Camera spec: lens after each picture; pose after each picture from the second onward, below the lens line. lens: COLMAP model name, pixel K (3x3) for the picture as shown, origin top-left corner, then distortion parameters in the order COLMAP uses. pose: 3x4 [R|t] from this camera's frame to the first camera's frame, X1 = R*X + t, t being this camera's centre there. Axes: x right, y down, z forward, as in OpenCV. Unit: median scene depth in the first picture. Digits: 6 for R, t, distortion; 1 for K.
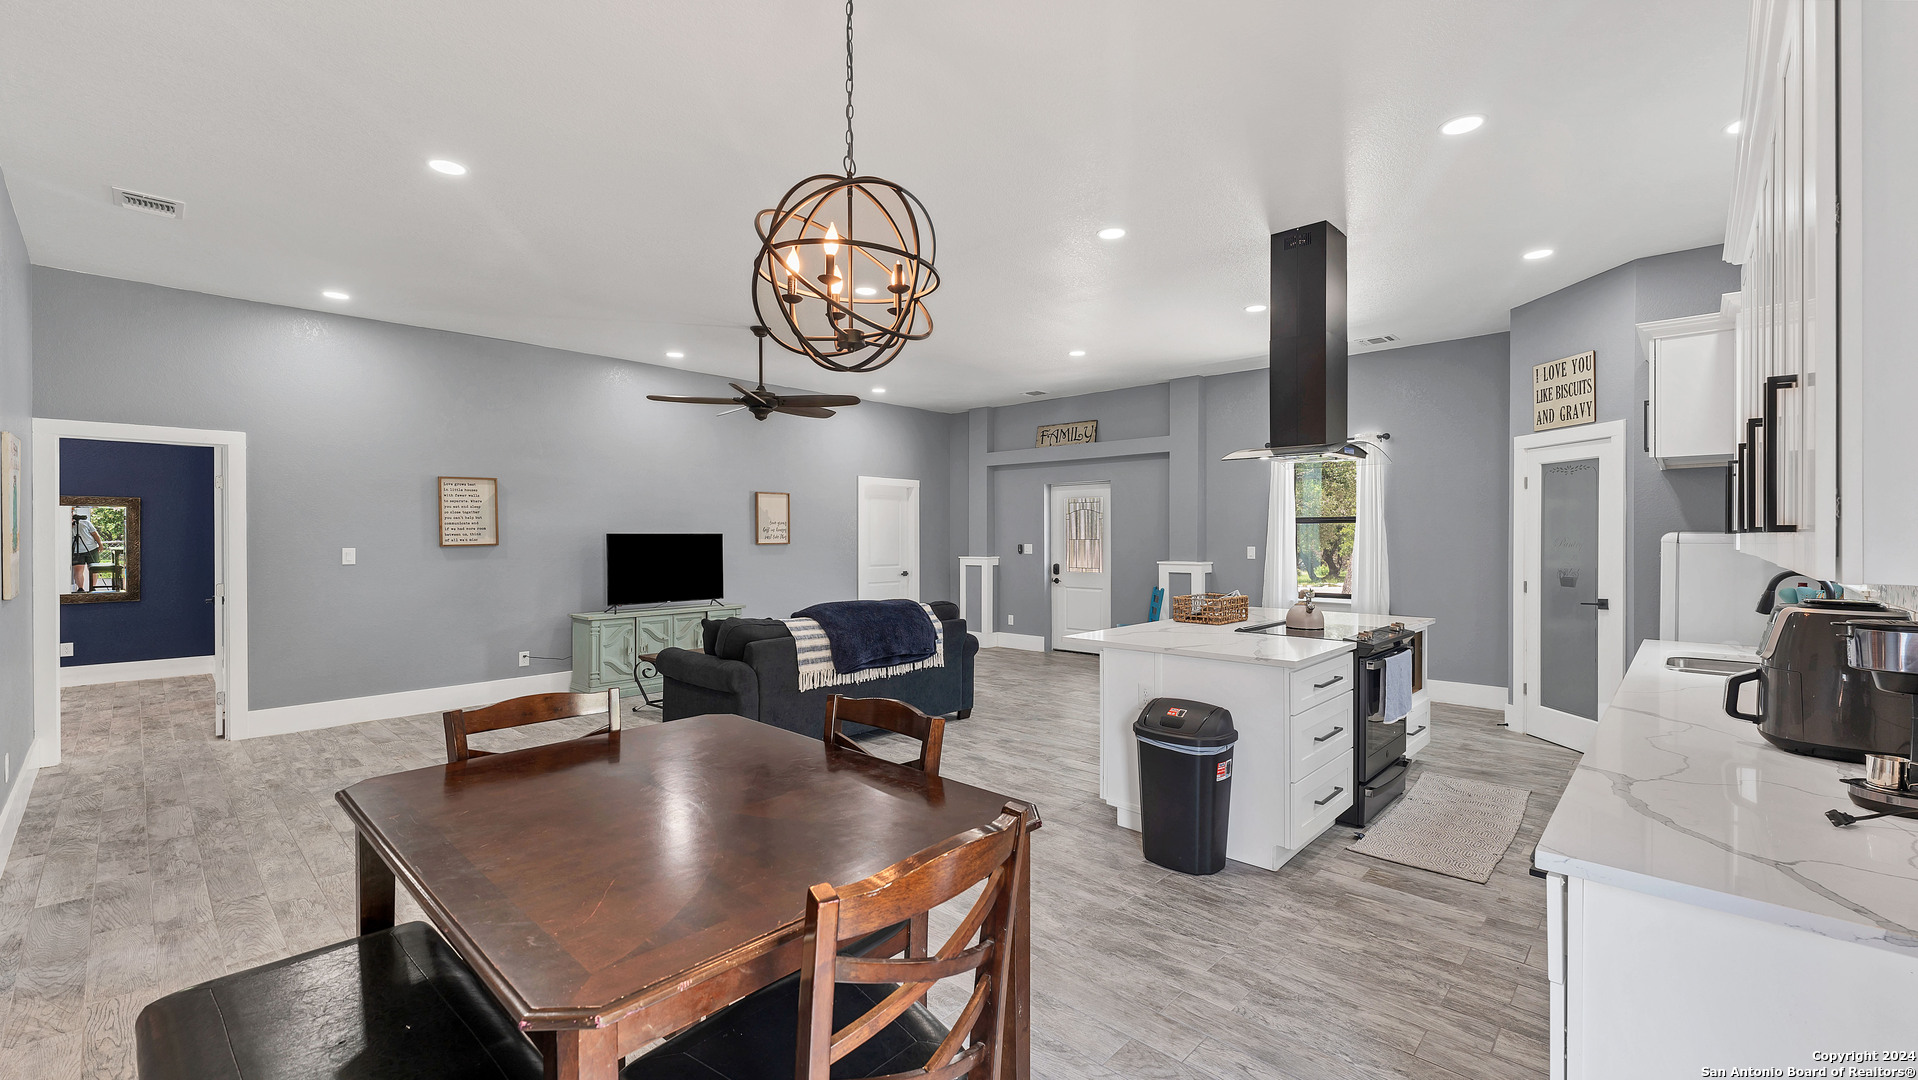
lens RADIAL K [[784.6, 0, 967.6], [0, 784.6, 539.2], [0, 0, 1]] dist [0.001000, 0.000208]
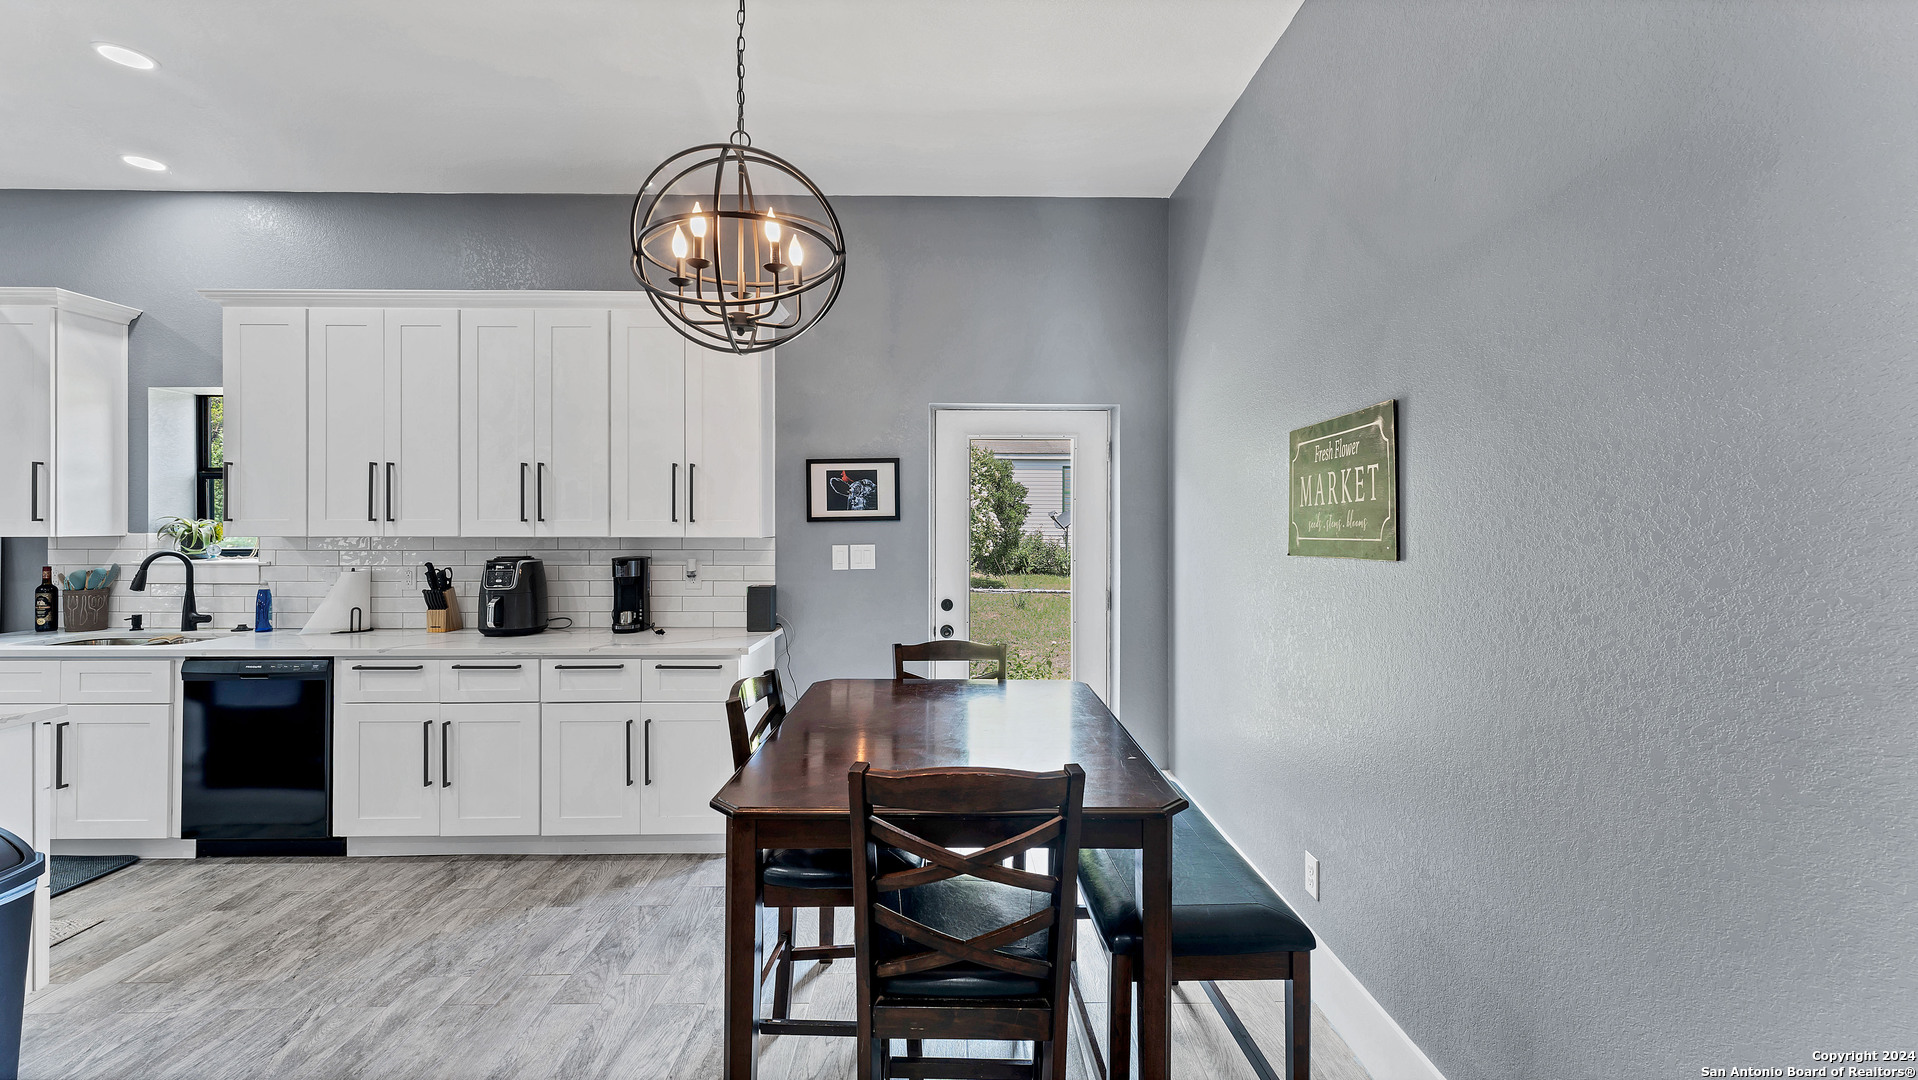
lens RADIAL K [[784.2, 0, 967.7], [0, 784.2, 520.1], [0, 0, 1]] dist [0.000350, -0.000035]
pose [[-0.694499, 0.002087, 0.719491, -0.358987], [0.004107, 0.999991, 0.001064, -0.002517], [-0.719482, 0.003694, -0.694501, 0.509849]]
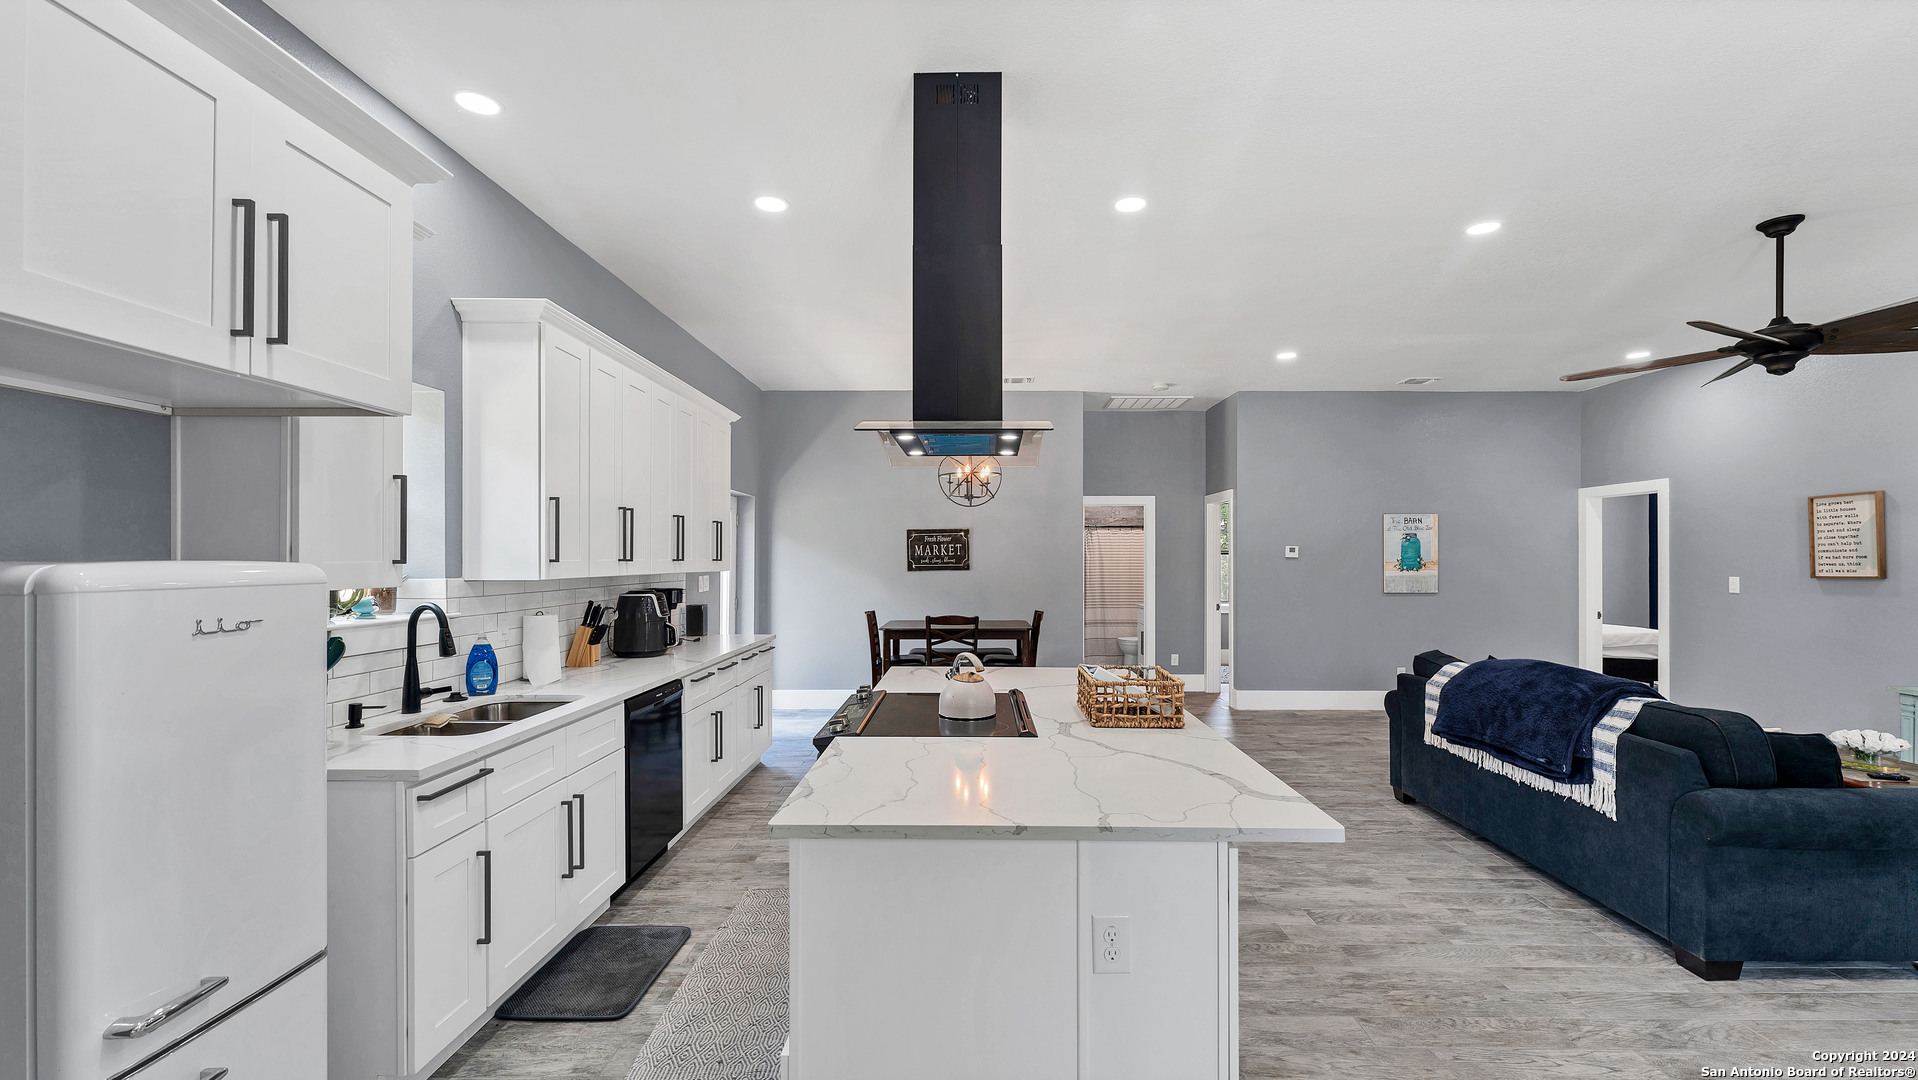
lens RADIAL K [[781.4, 0, 969.2], [0, 781.4, 551.6], [0, 0, 1]] dist [0.000362, 0.000086]
pose [[-0.737634, -0.007725, -0.675157, 0.648288], [-0.006780, 0.999969, -0.004035, -0.011033], [0.675167, 0.001601, -0.737663, 1.112490]]
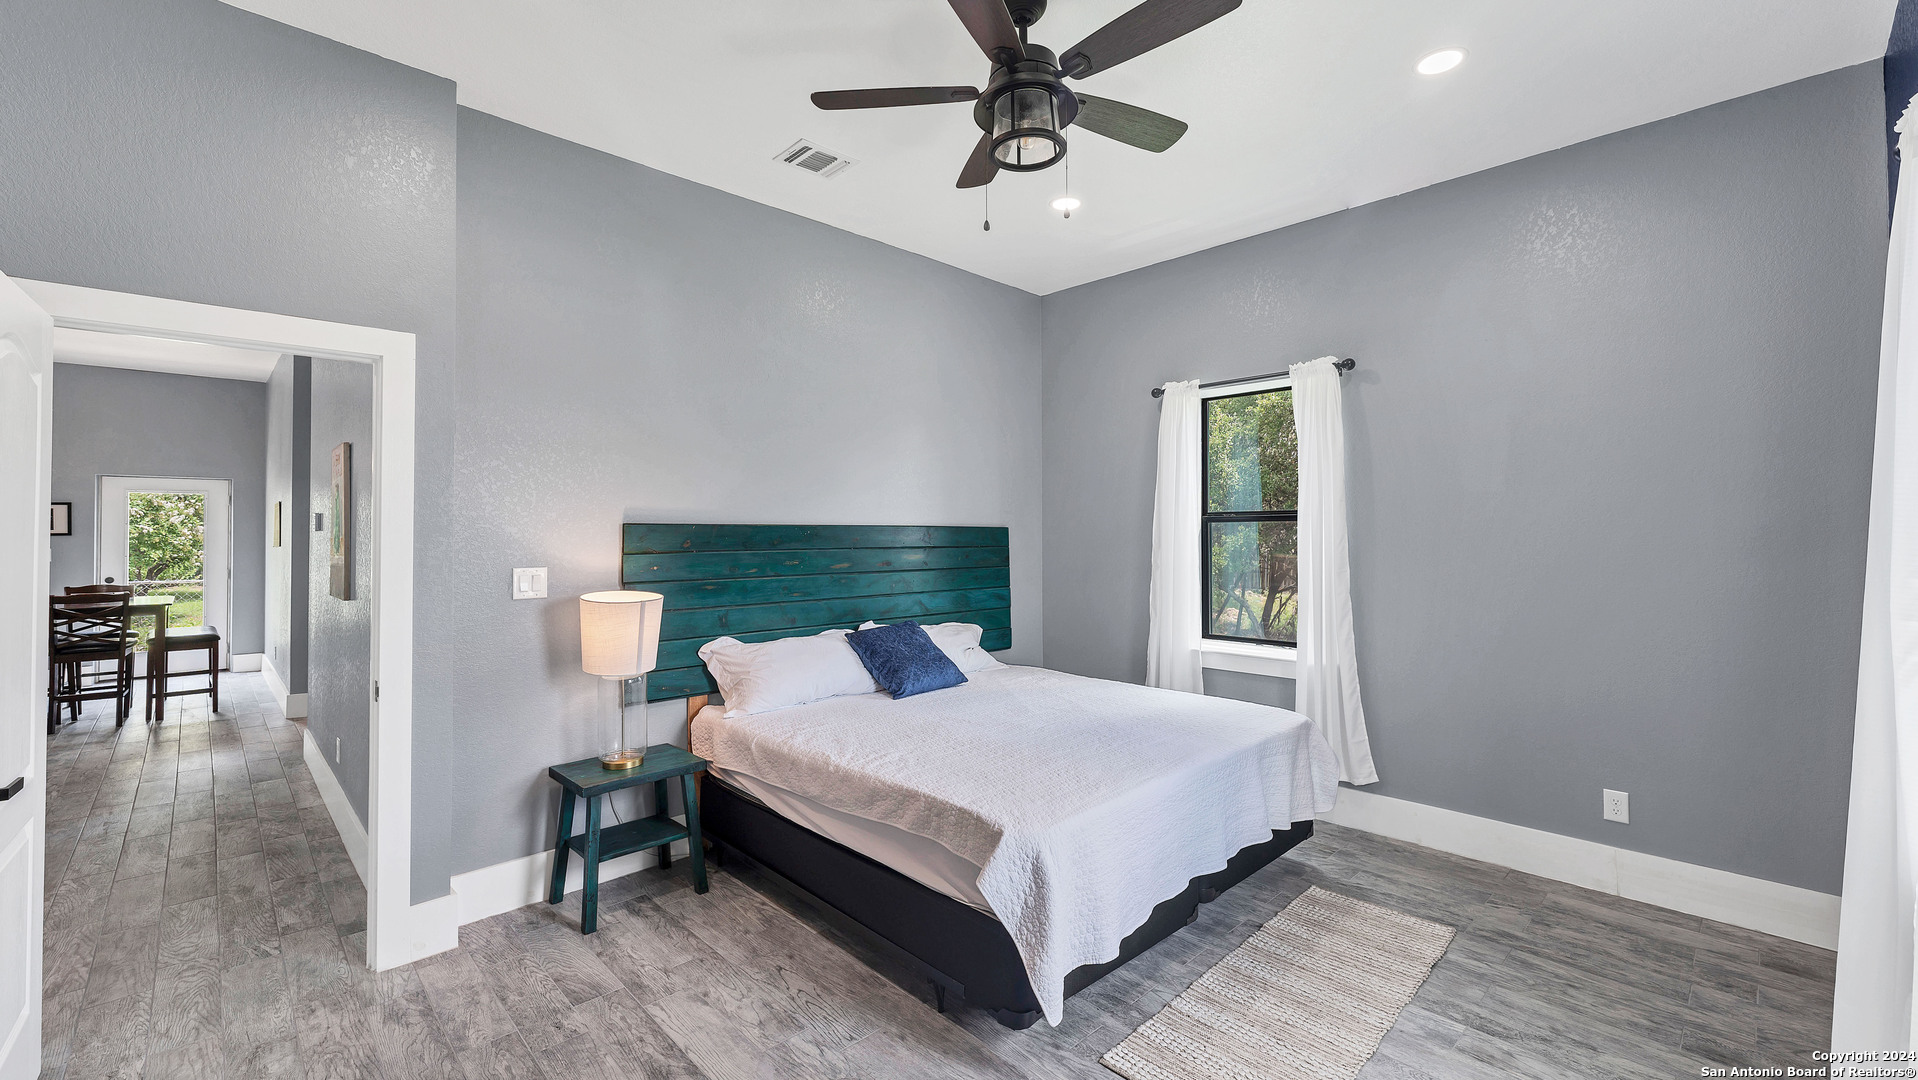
lens RADIAL K [[782.5, 0, 966.8], [0, 782.5, 530.6], [0, 0, 1]] dist [0.000342, 0.000035]
pose [[-0.998890, -0.000567, 0.047106, -1.370055], [-0.000530, 1.000000, 0.000790, -0.011539], [-0.047107, 0.000764, -0.998890, 1.304659]]
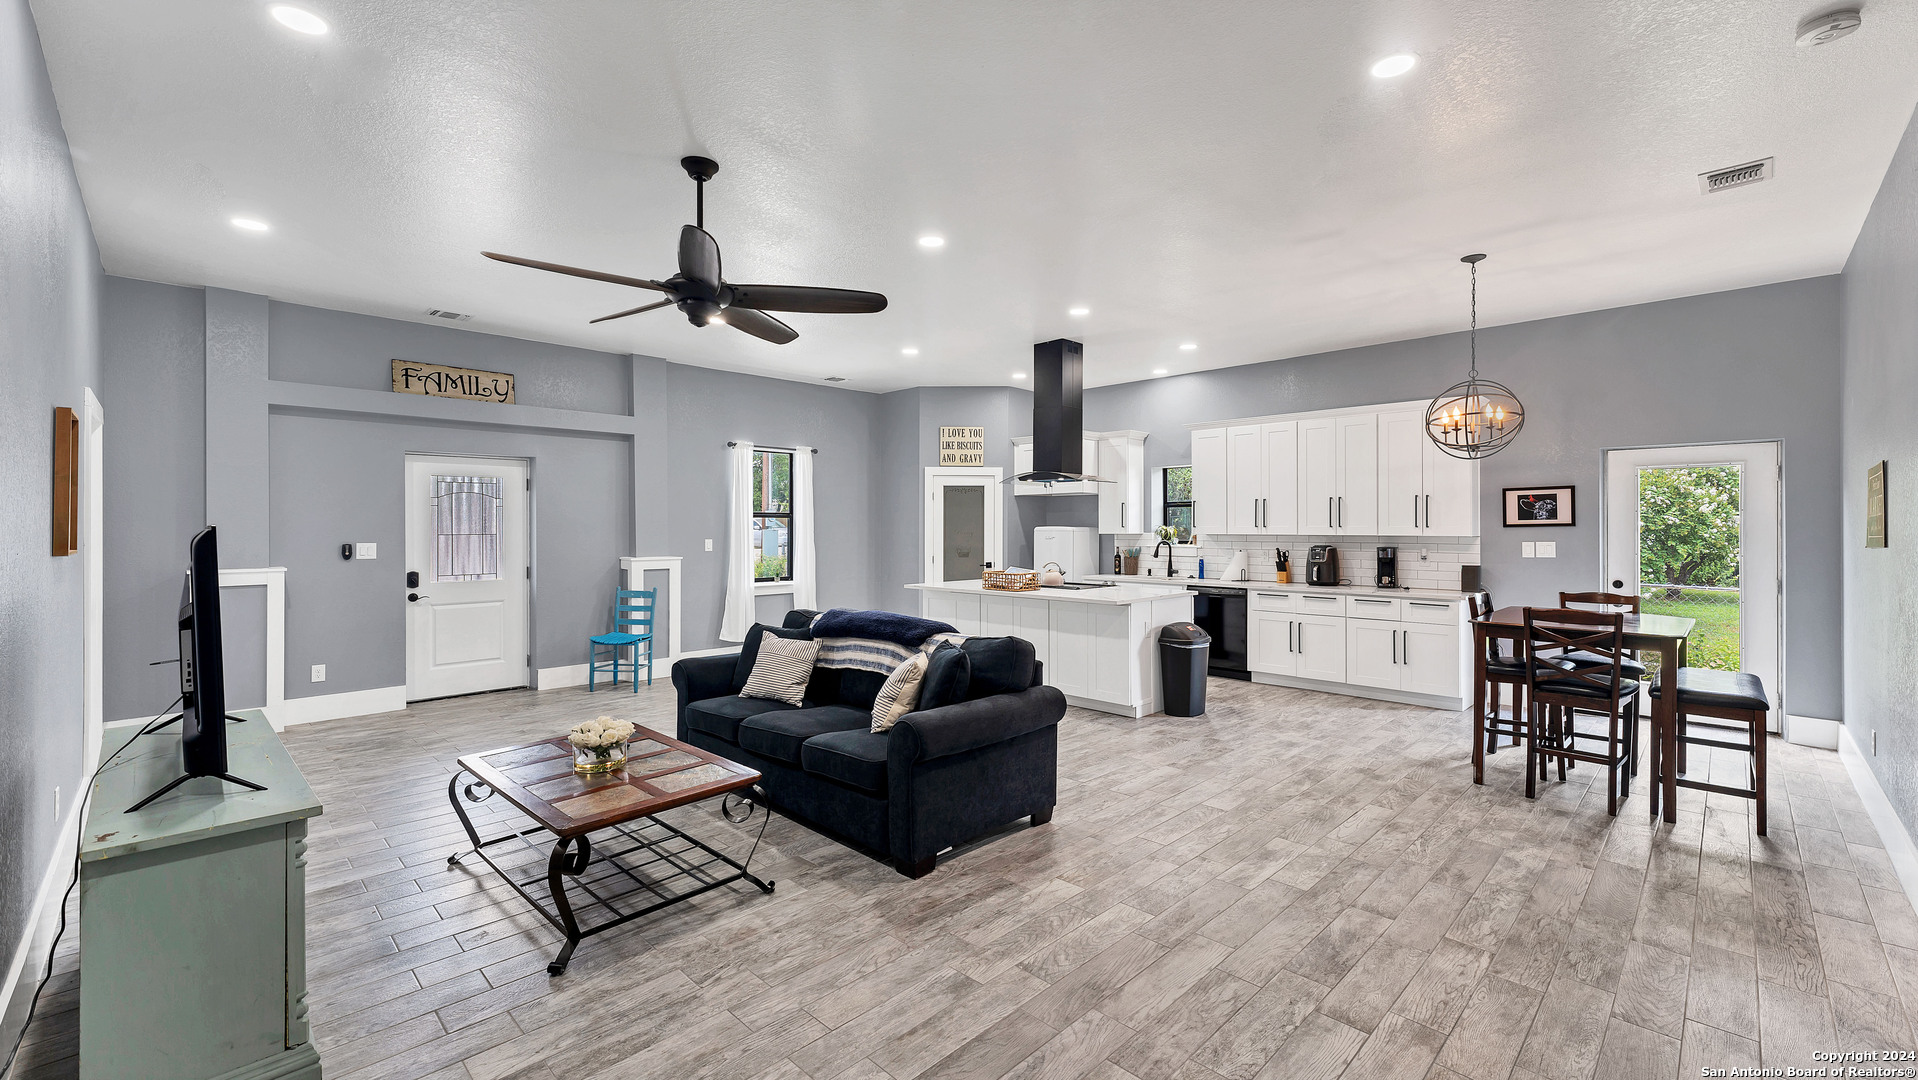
lens RADIAL K [[782.5, 0, 966.8], [0, 782.5, 530.6], [0, 0, 1]] dist [0.000342, 0.000035]
pose [[0.028707, -0.003055, 0.999583, -0.894029], [0.006497, 0.999975, 0.002869, -0.004155], [-0.999567, 0.006412, 0.028726, 0.859773]]
